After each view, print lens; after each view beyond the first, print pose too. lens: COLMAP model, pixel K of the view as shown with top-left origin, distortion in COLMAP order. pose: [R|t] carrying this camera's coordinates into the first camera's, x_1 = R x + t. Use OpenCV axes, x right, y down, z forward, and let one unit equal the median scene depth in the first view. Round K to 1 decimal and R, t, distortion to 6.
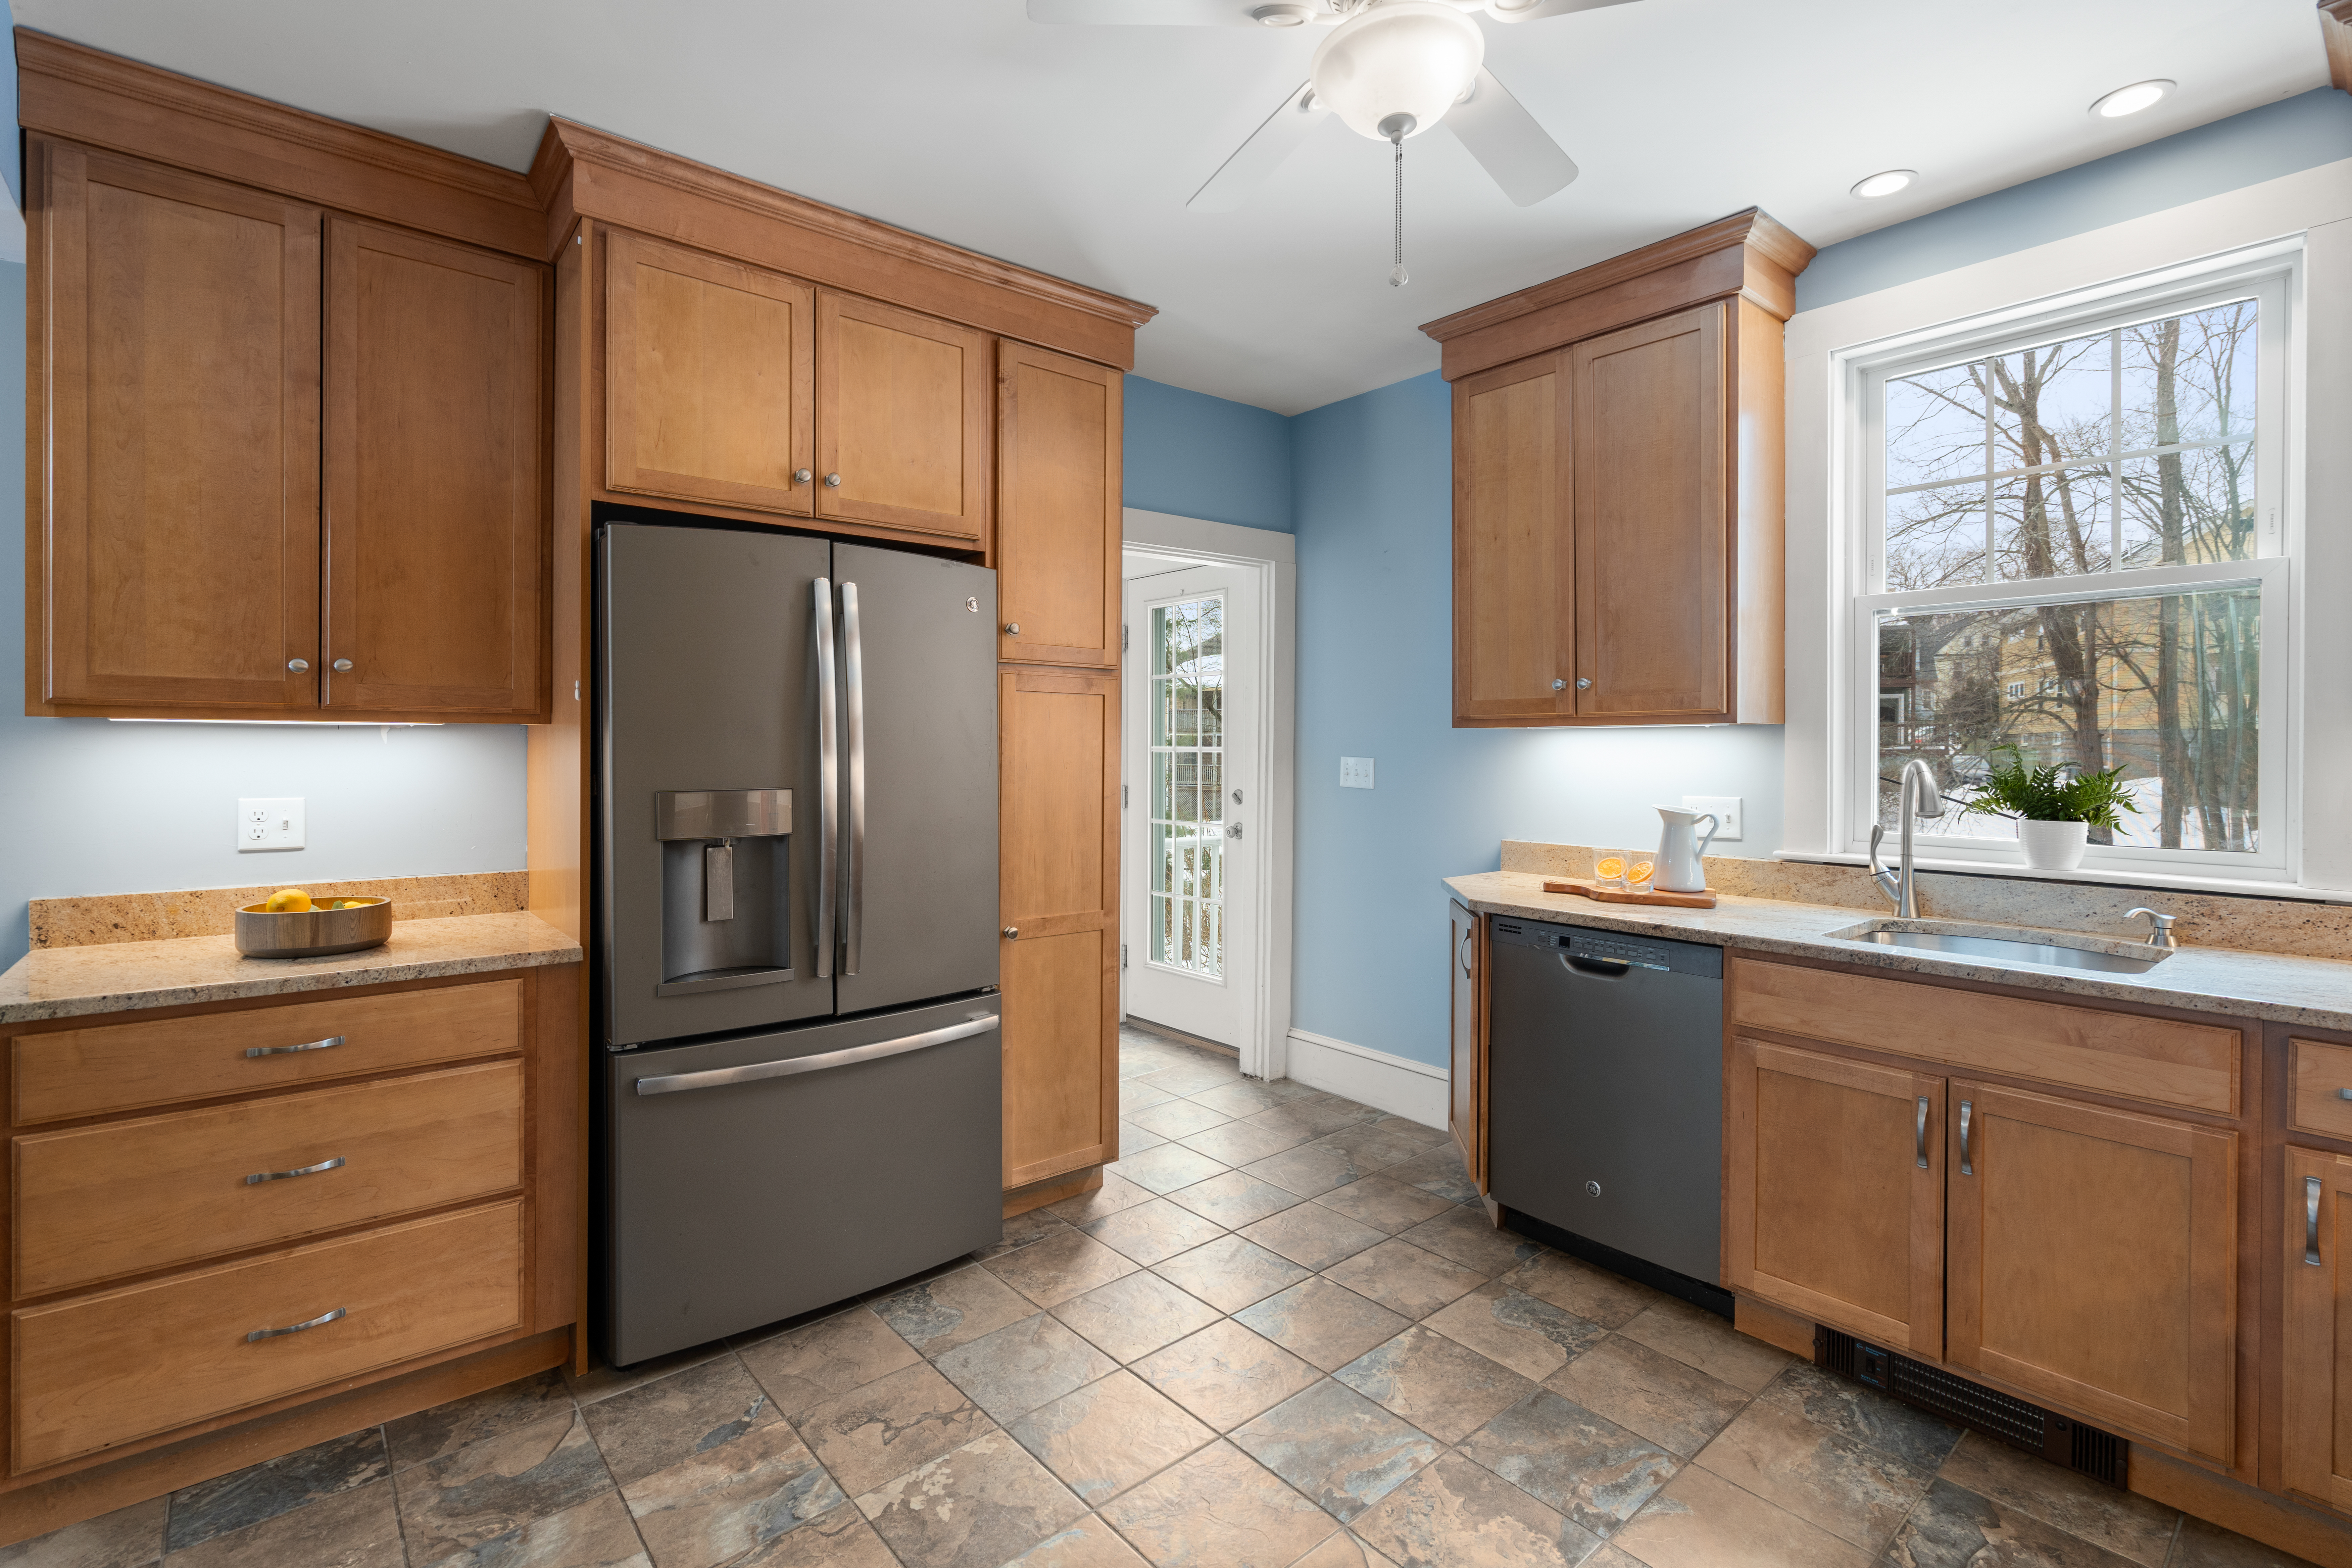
lens RADIAL K [[1083.7, 0, 1177.5], [0, 1083.7, 753.3], [0, 0, 1]] dist [-0.001336, 0.000473]
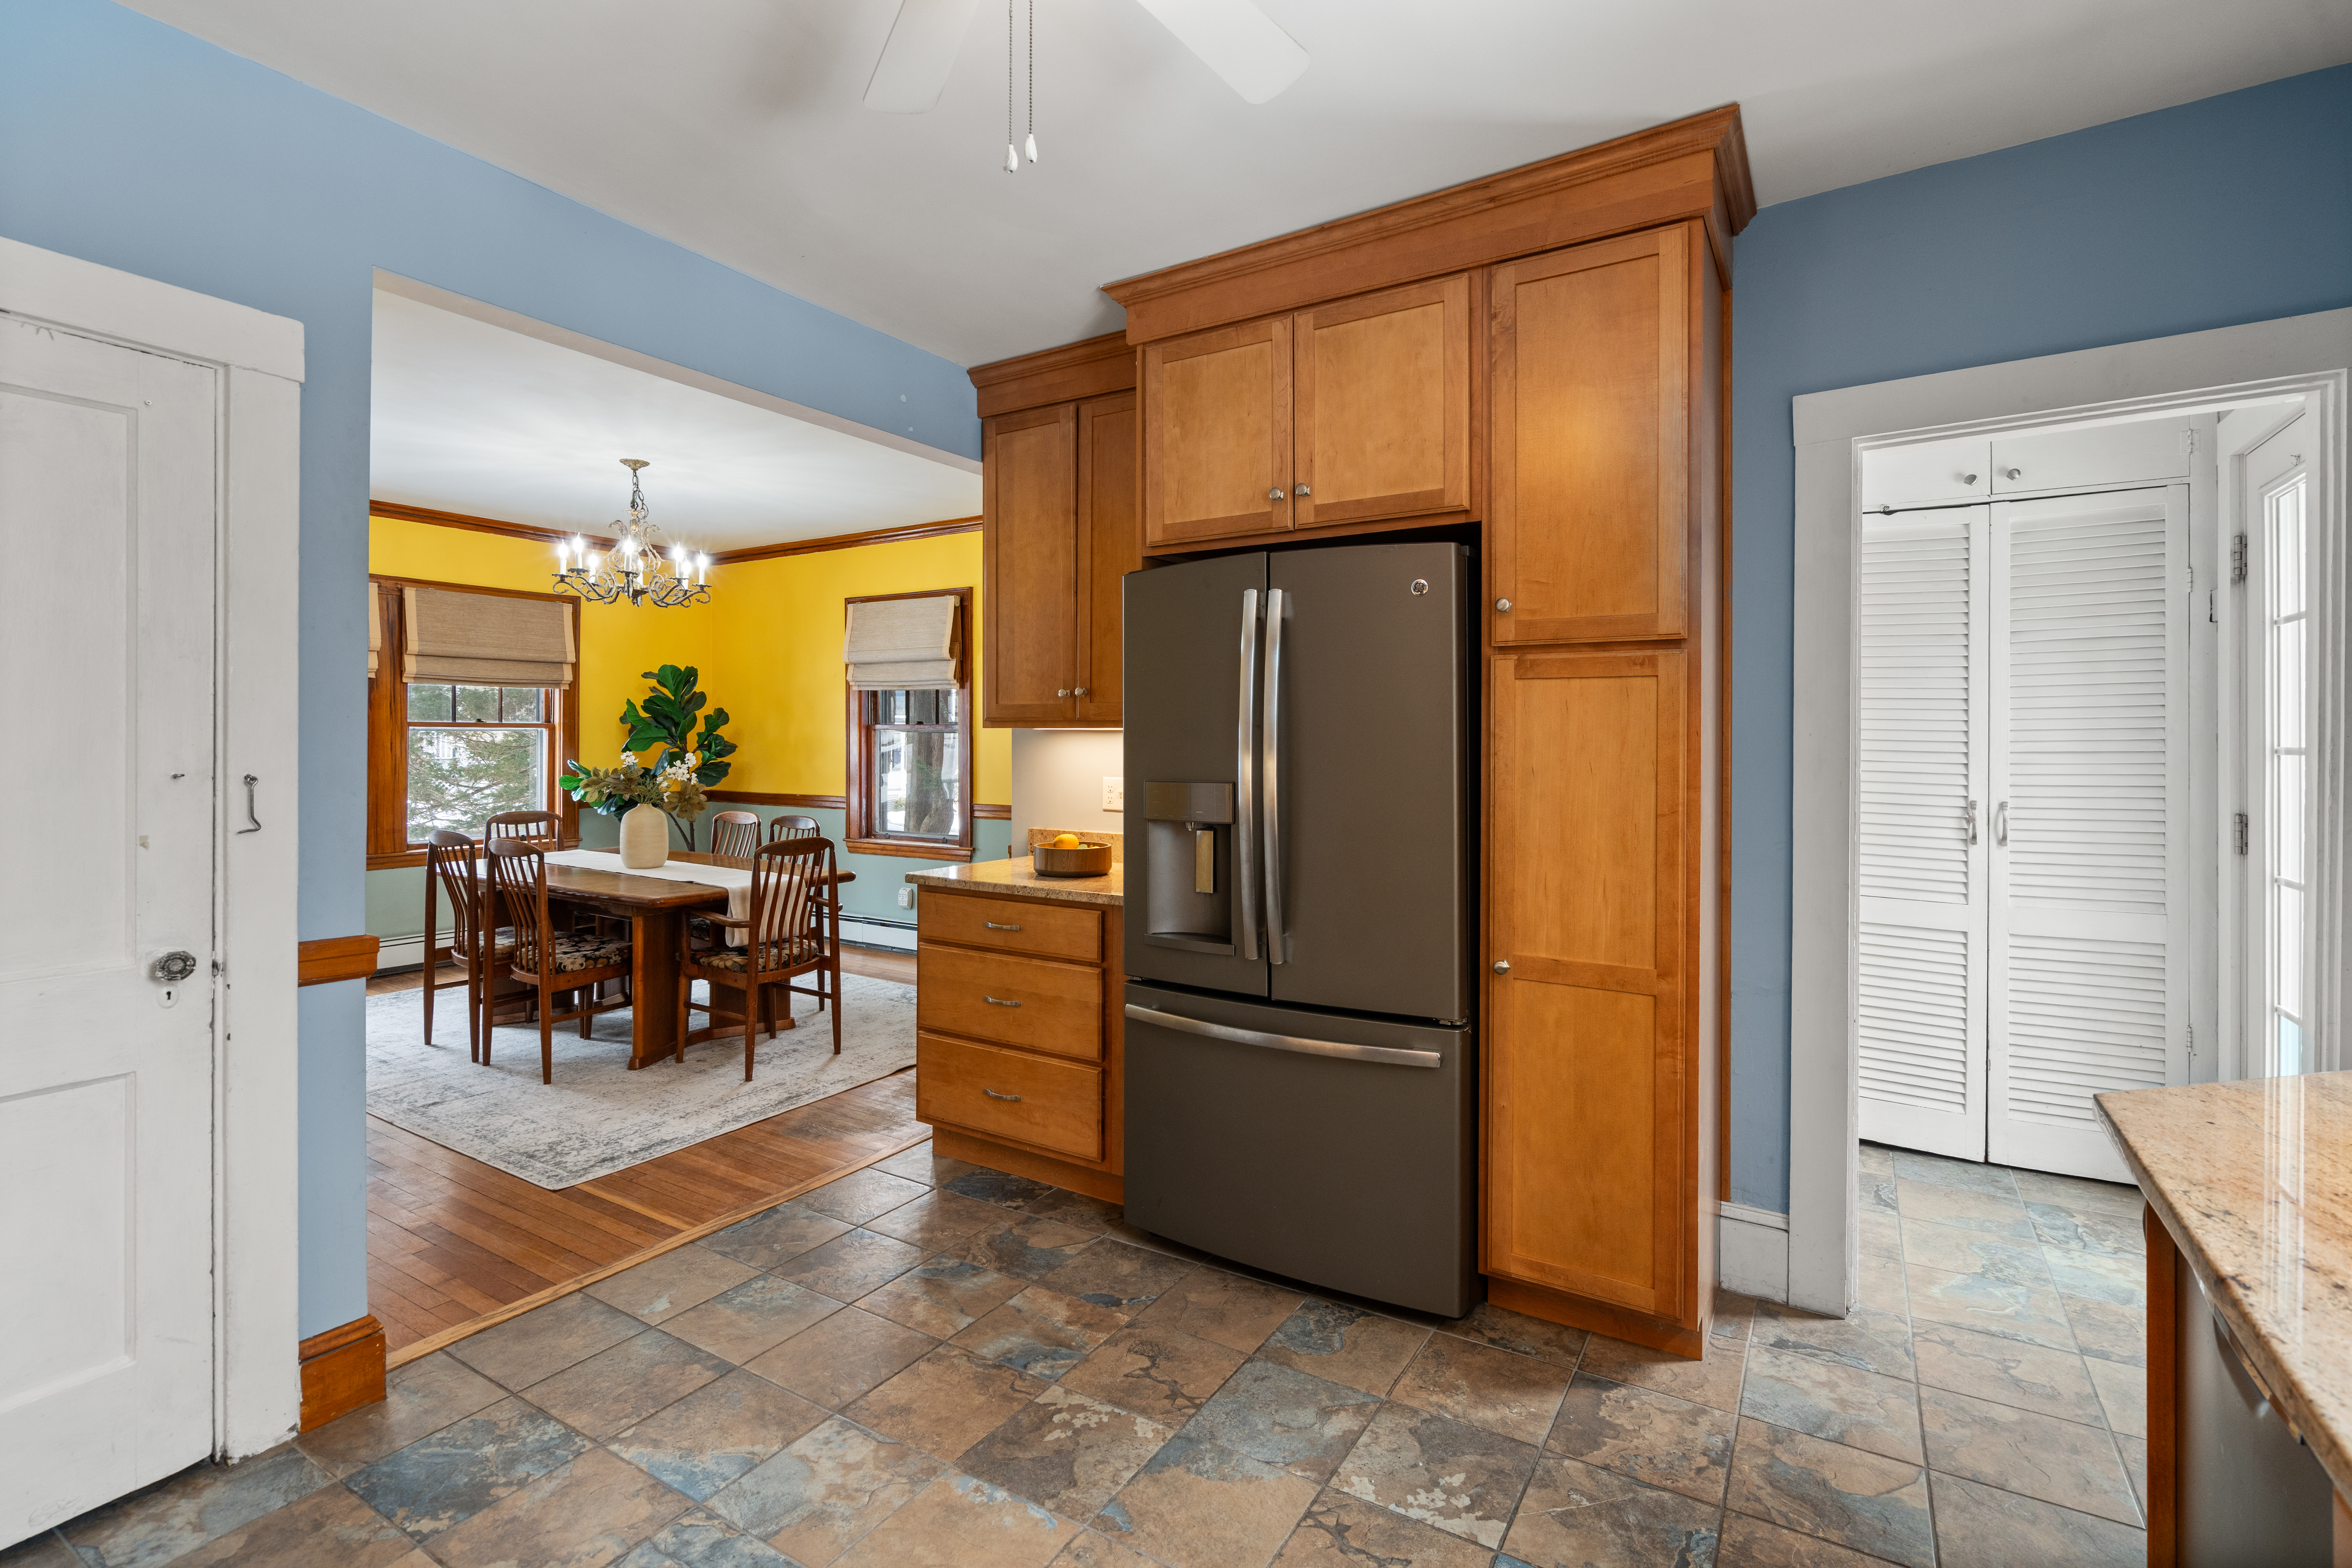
lens RADIAL K [[1091.6, 0, 1163.5], [0, 1091.6, 737.8], [0, 0, 1]] dist [-0.001369, -0.000037]
pose [[0.299447, -0.003662, -0.954106, 0.731614], [-0.007001, 0.999957, -0.006036, -0.006536], [0.954087, 0.008487, 0.299409, 0.631736]]
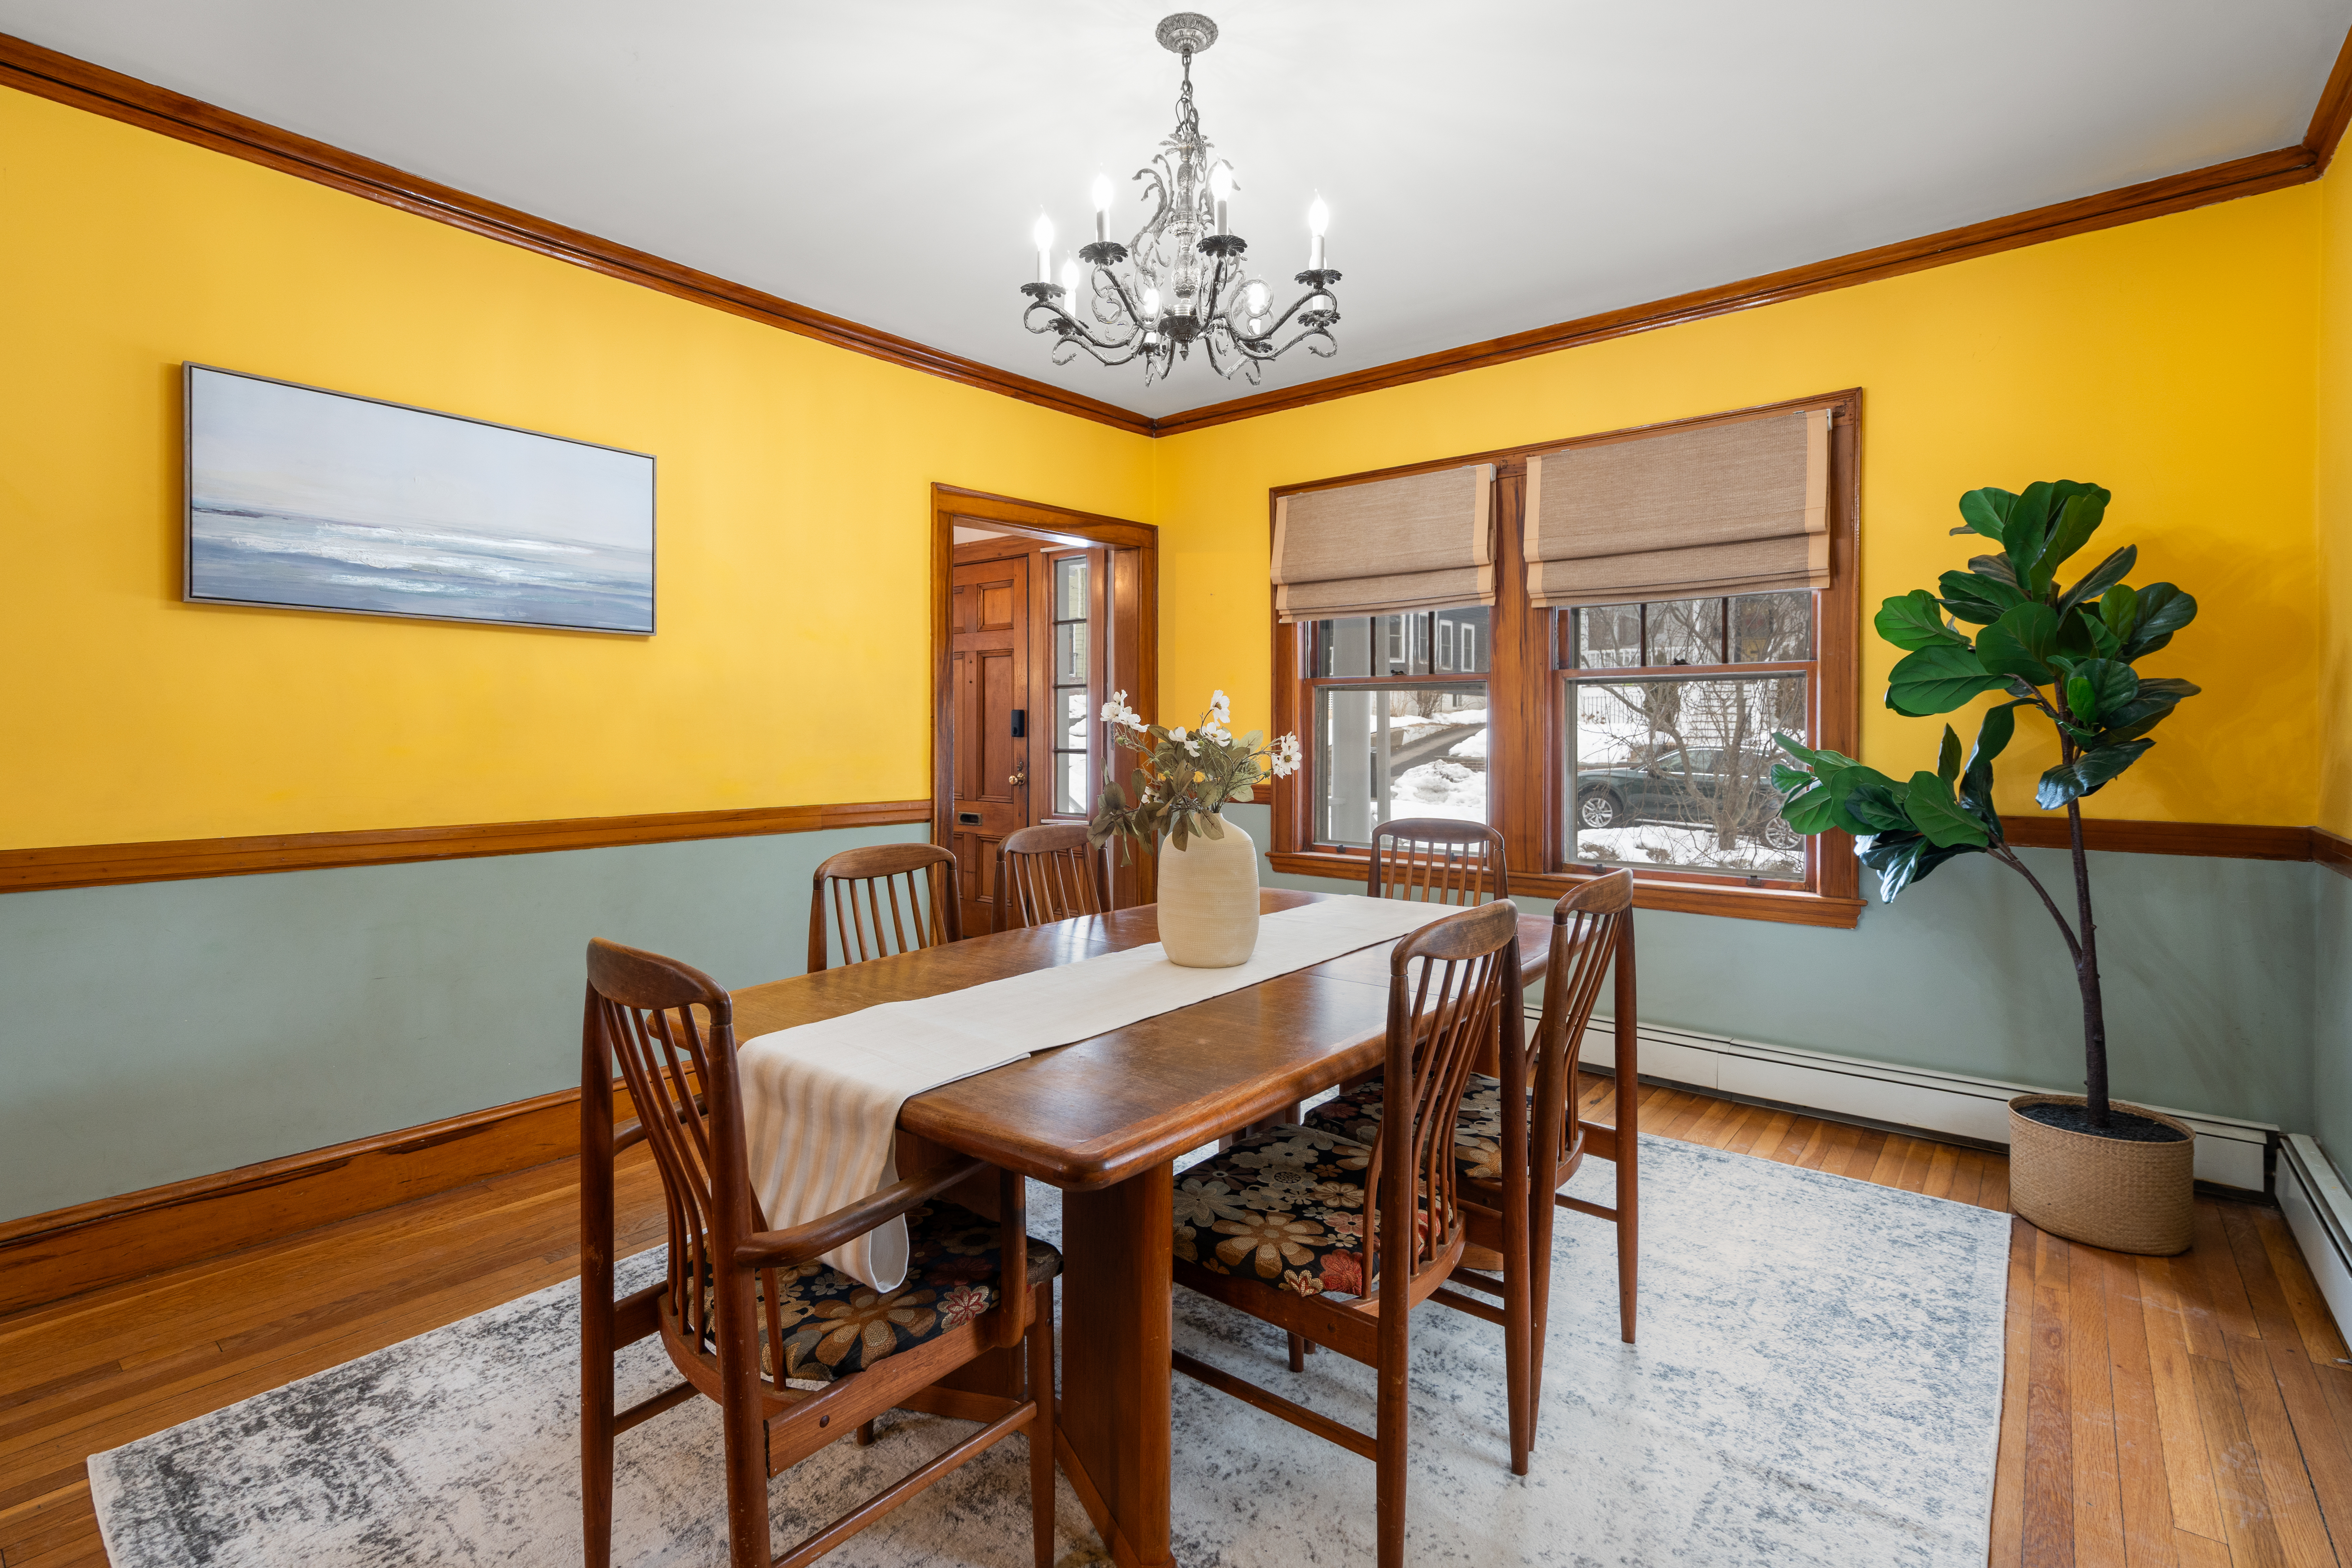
lens RADIAL K [[1091.6, 0, 1163.5], [0, 1091.6, 737.8], [0, 0, 1]] dist [-0.001369, -0.000037]
pose [[-0.982133, -0.005706, -0.188101, -1.480933], [-0.006616, 0.999969, 0.004211, 0.052965], [0.188072, 0.005381, -0.982141, 1.220678]]
